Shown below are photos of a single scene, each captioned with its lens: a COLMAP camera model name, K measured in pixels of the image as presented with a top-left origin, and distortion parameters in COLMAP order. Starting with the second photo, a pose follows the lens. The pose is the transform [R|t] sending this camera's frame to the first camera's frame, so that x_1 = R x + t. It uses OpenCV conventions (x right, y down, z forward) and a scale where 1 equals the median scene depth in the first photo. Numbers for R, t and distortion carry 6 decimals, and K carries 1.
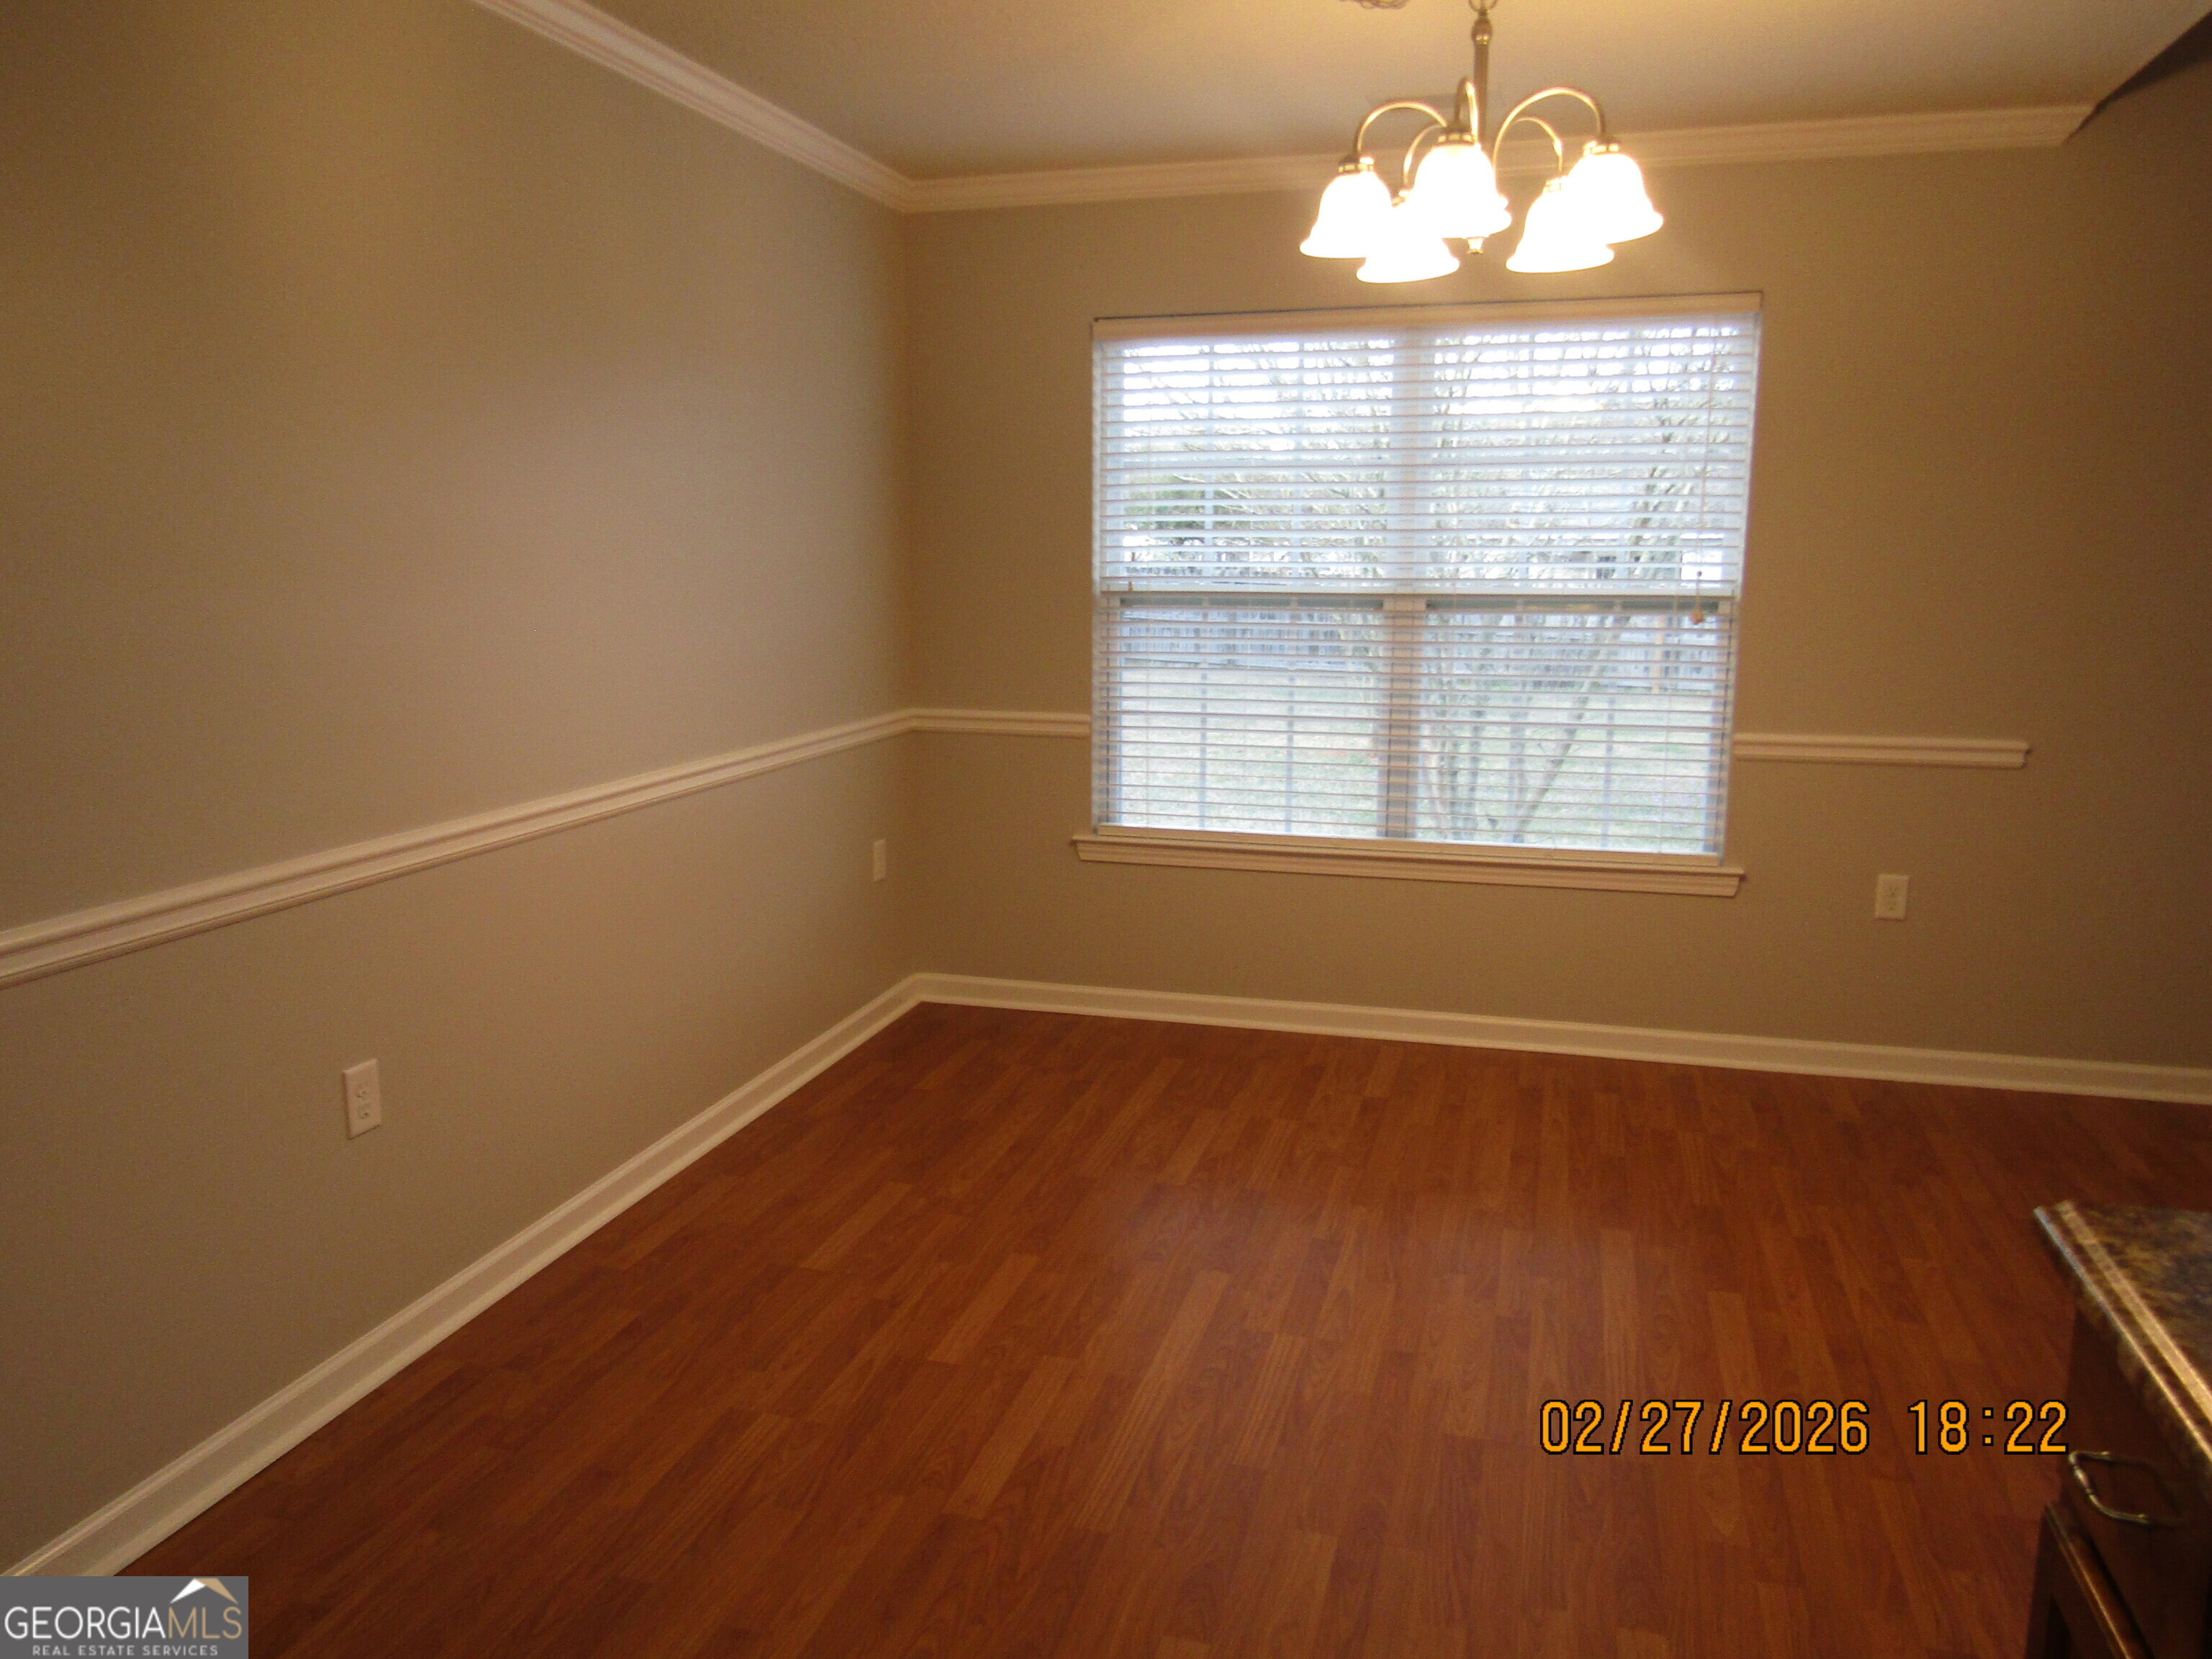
lens RADIAL K [[1565.6, 0, 1061.2], [0, 1565.6, 843.4], [0, 0, 1]] dist [-0.014954, -0.000119]
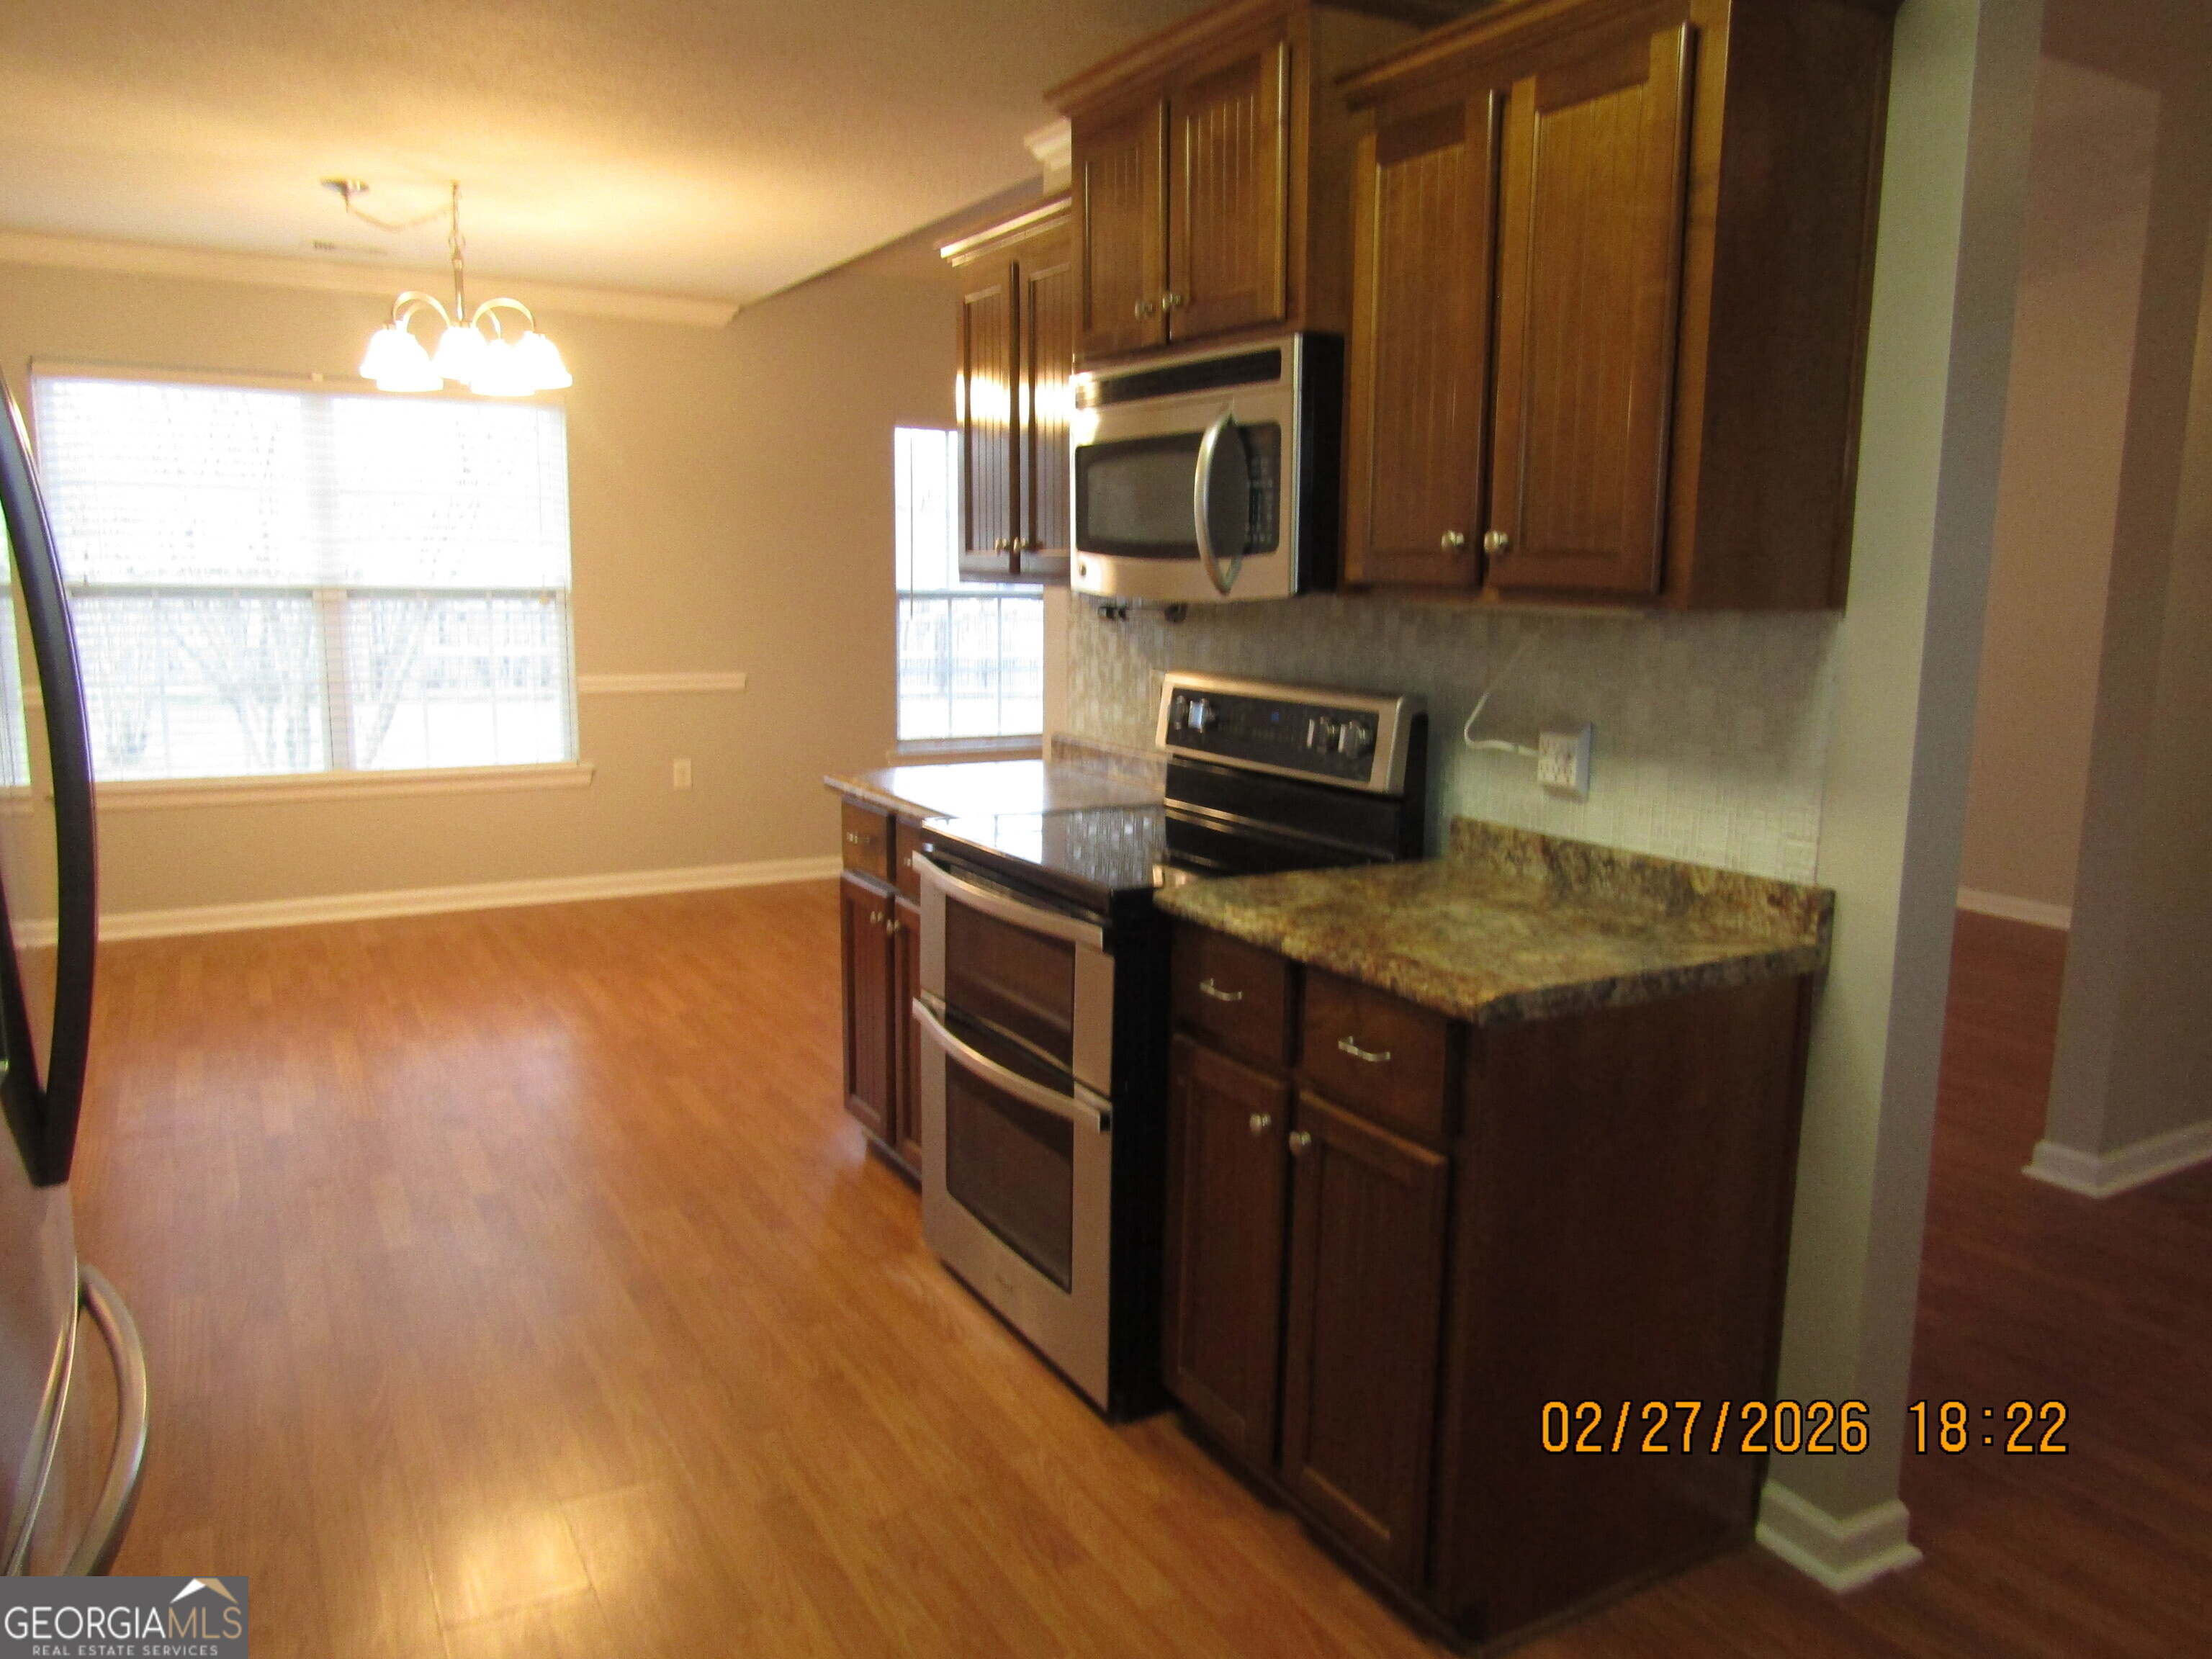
lens RADIAL K [[1565.6, 0, 1102.2], [0, 1565.6, 832.6], [0, 0, 1]] dist [-0.014954, -0.000119]
pose [[0.681093, -0.102997, 0.724916, -0.347960], [0.116972, 0.992647, 0.031136, 0.093187], [-0.722793, 0.063589, 0.688133, -0.420120]]
